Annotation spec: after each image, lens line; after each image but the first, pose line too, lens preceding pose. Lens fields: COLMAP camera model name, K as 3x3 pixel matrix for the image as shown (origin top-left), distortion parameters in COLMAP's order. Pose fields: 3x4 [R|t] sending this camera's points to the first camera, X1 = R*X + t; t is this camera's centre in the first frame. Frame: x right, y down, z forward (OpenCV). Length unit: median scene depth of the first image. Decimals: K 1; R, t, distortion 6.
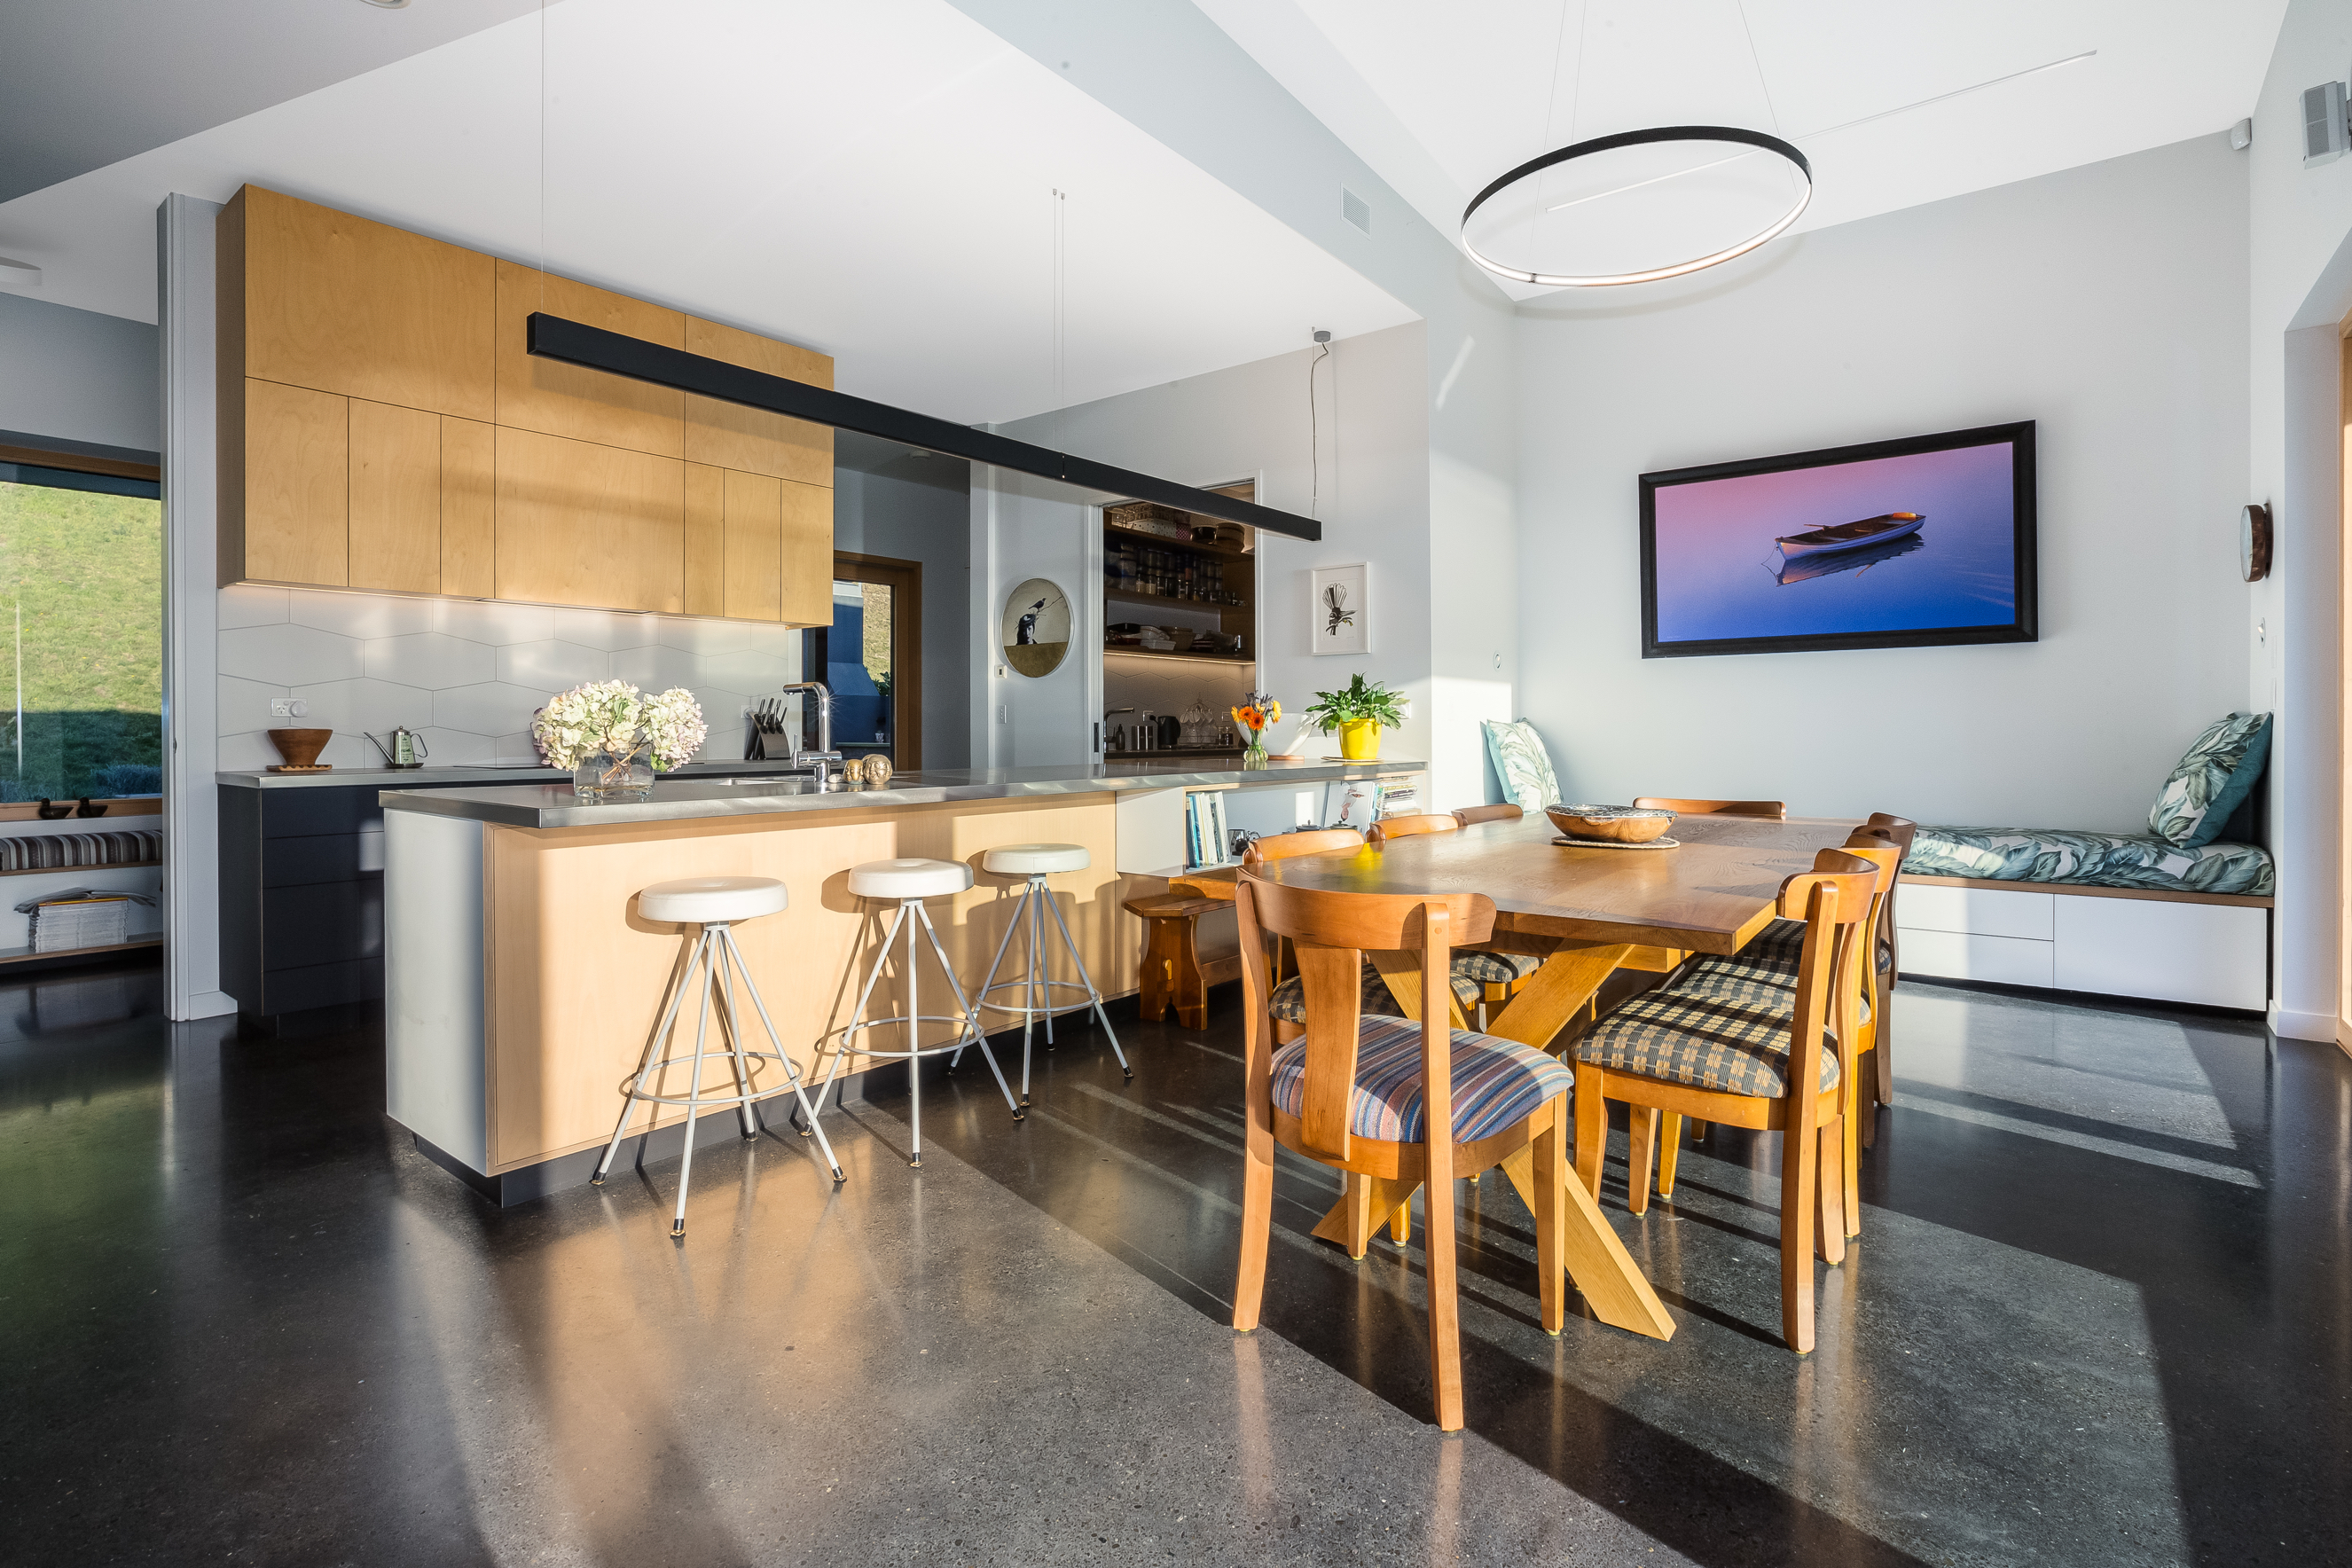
lens RADIAL K [[1131.7, 0, 1167.4], [0, 1131.7, 729.3], [0, 0, 1]] dist [-0.028253, 0.006582]
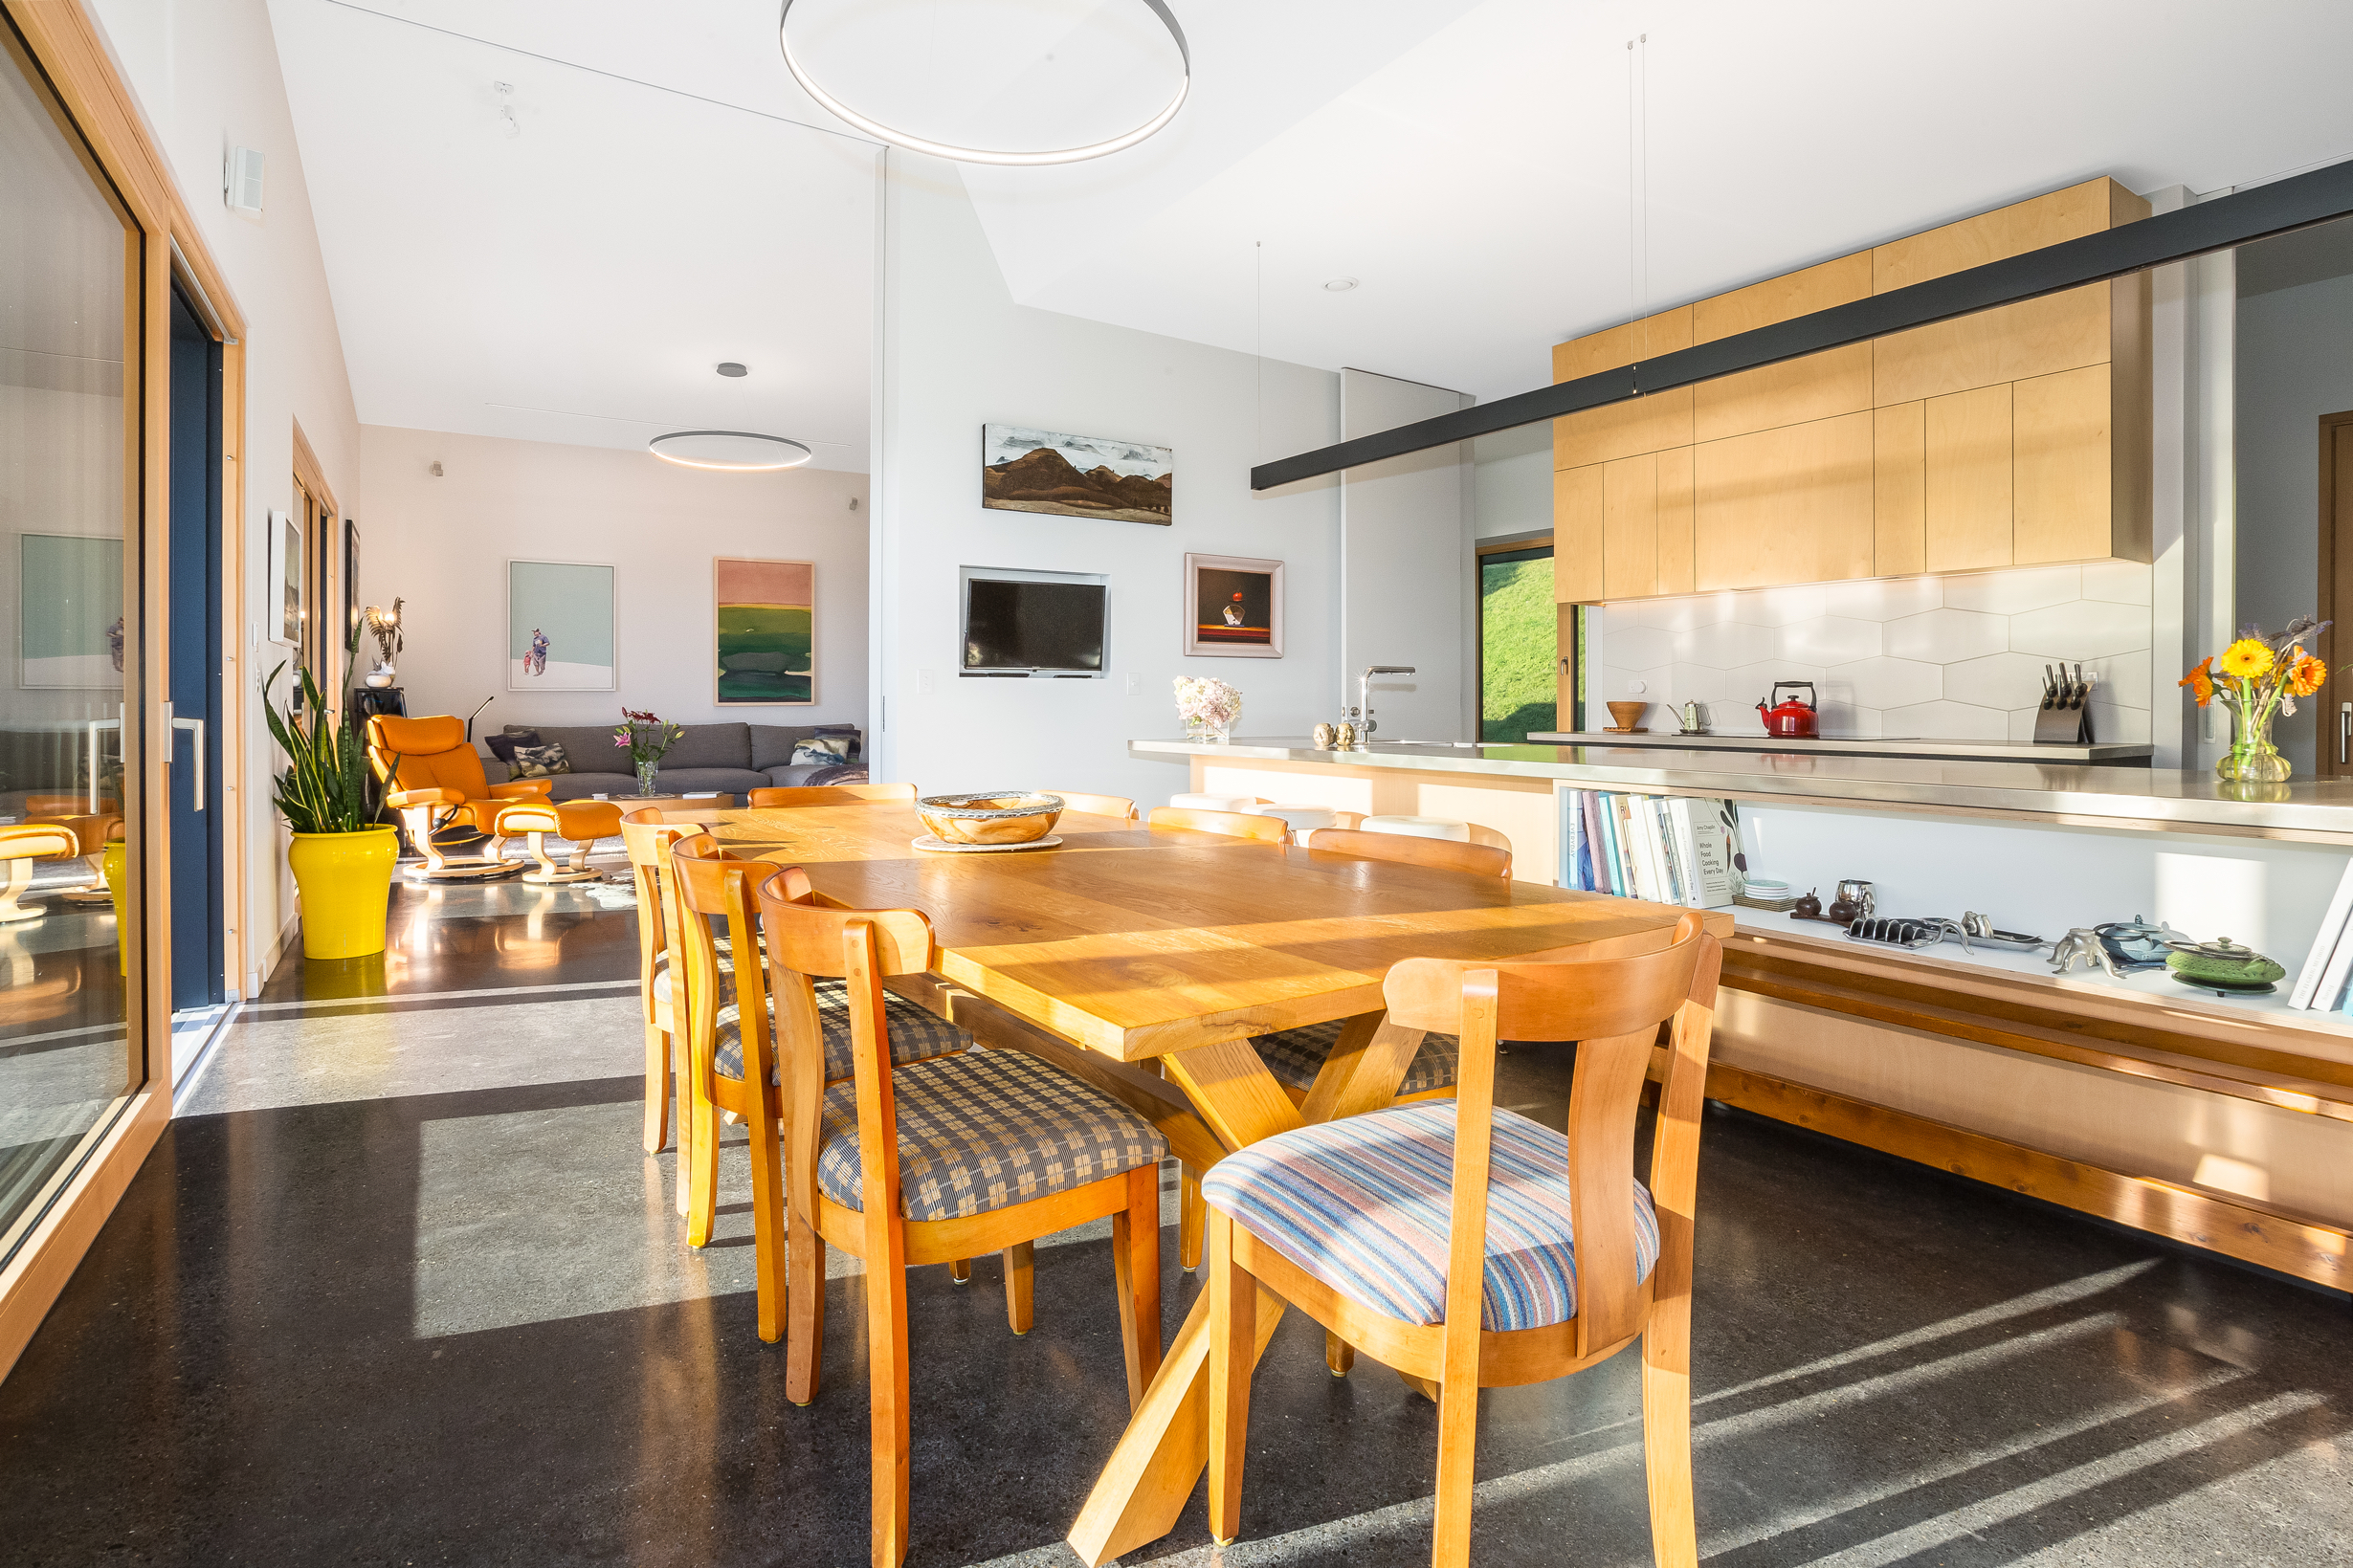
lens RADIAL K [[1132.1, 0, 1169.9], [0, 1132.1, 707.5], [0, 0, 1]] dist [-0.028253, 0.006582]
pose [[-0.321220, 0.014372, -0.946896, 0.704230], [0.003240, 0.999896, 0.014077, -0.013705], [0.946999, 0.001454, -0.321233, 0.862262]]
